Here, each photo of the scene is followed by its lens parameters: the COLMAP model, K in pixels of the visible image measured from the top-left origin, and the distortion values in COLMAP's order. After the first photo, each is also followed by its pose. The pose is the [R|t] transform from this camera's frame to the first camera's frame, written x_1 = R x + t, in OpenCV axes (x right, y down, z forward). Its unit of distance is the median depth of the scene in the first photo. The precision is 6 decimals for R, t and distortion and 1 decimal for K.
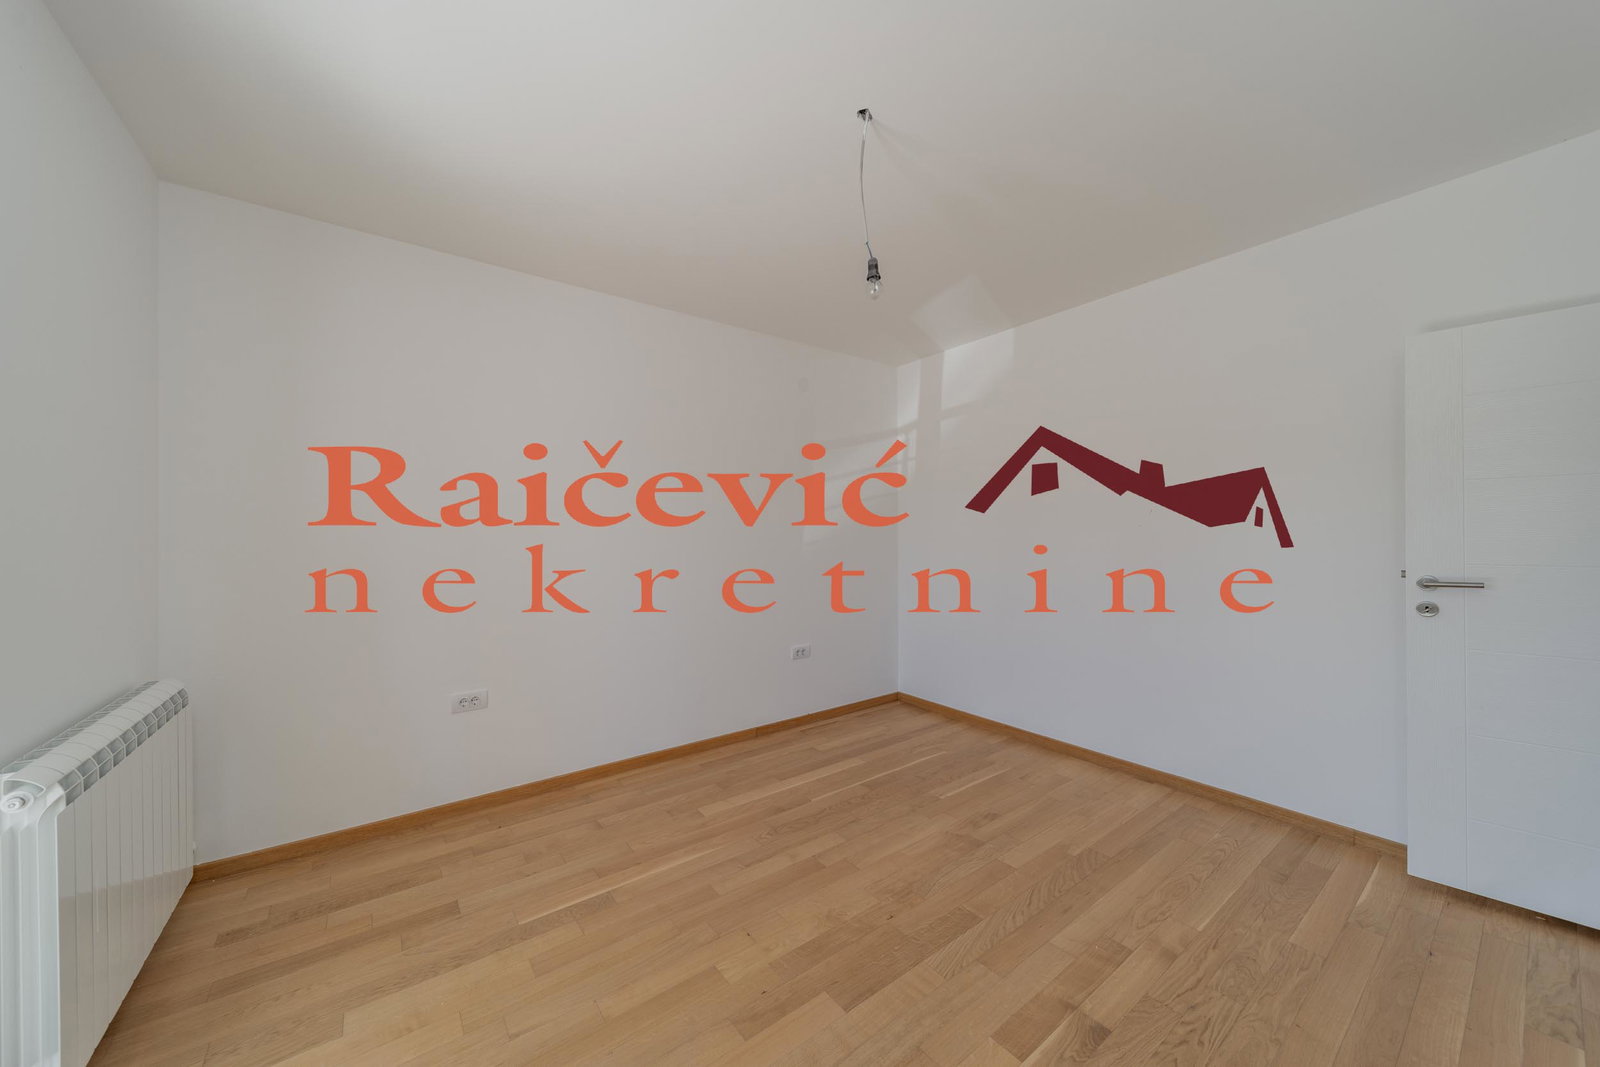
lens RADIAL K [[565.8, 0, 793.1], [0, 565.8, 540.8], [0, 0, 1]] dist [-0.000766, -0.000233]
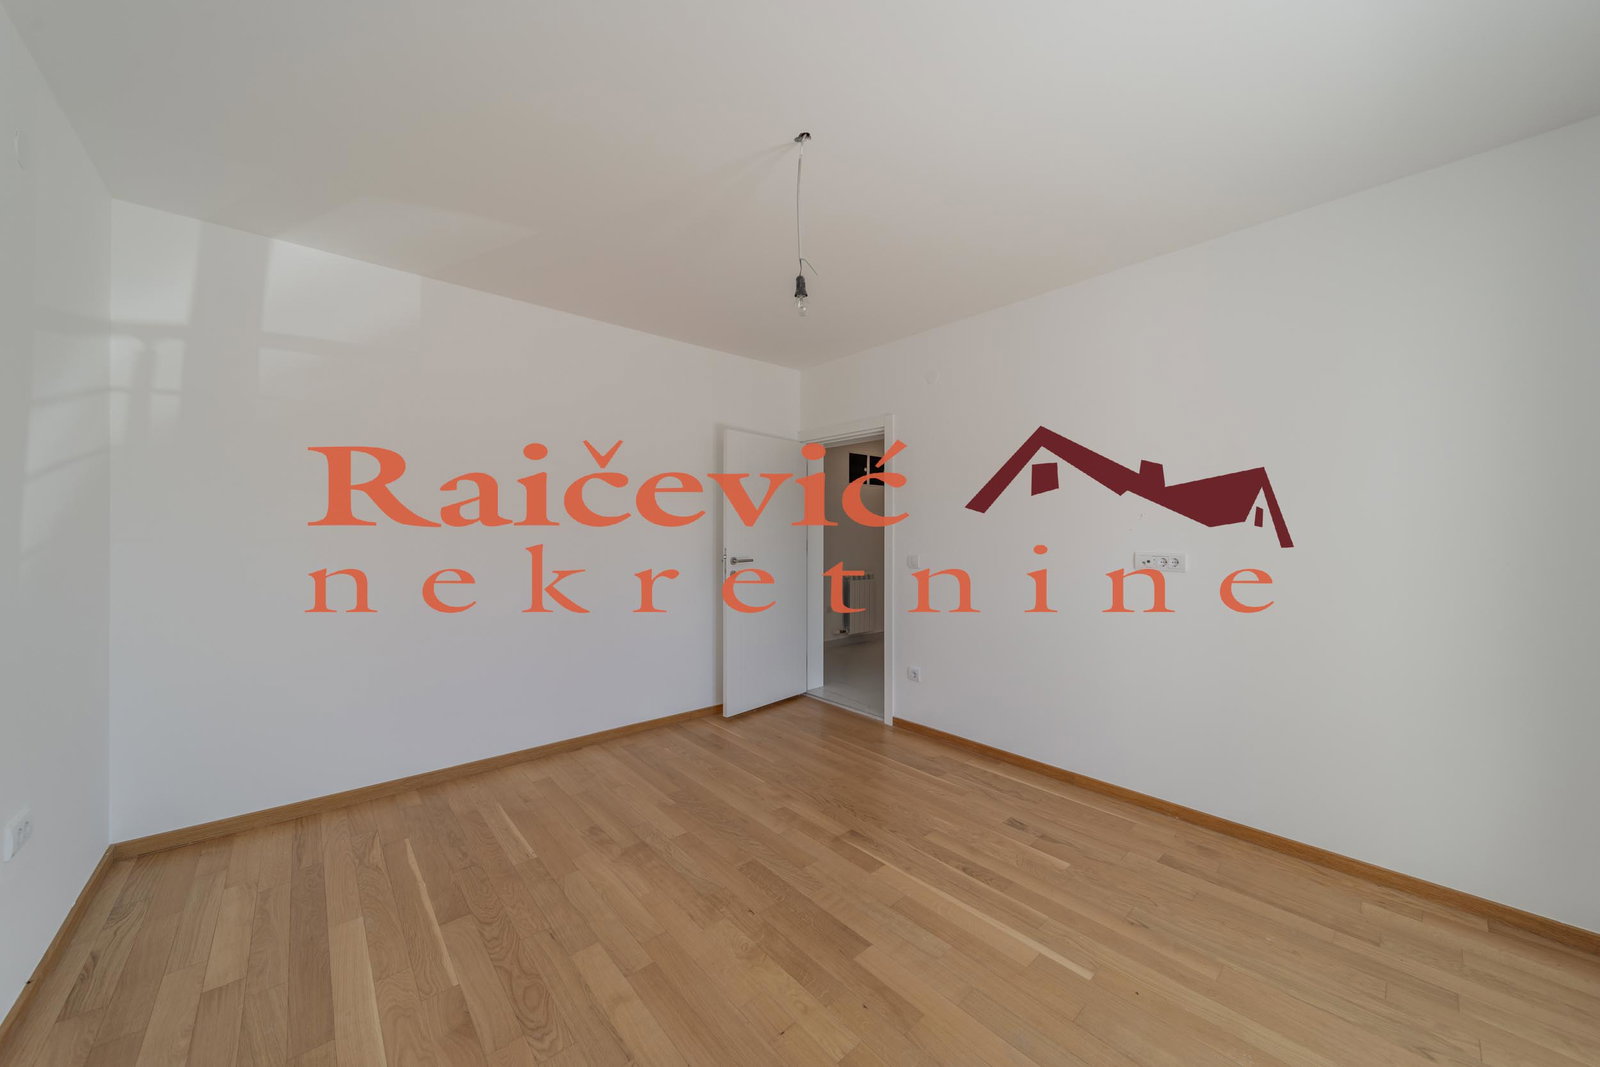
lens RADIAL K [[565.8, 0, 793.1], [0, 565.8, 540.8], [0, 0, 1]] dist [-0.000766, -0.000233]
pose [[-0.088946, -0.010238, 0.995984, -0.658129], [0.008223, 0.999906, 0.011012, -0.008261], [-0.996003, 0.009169, -0.088853, 0.791628]]
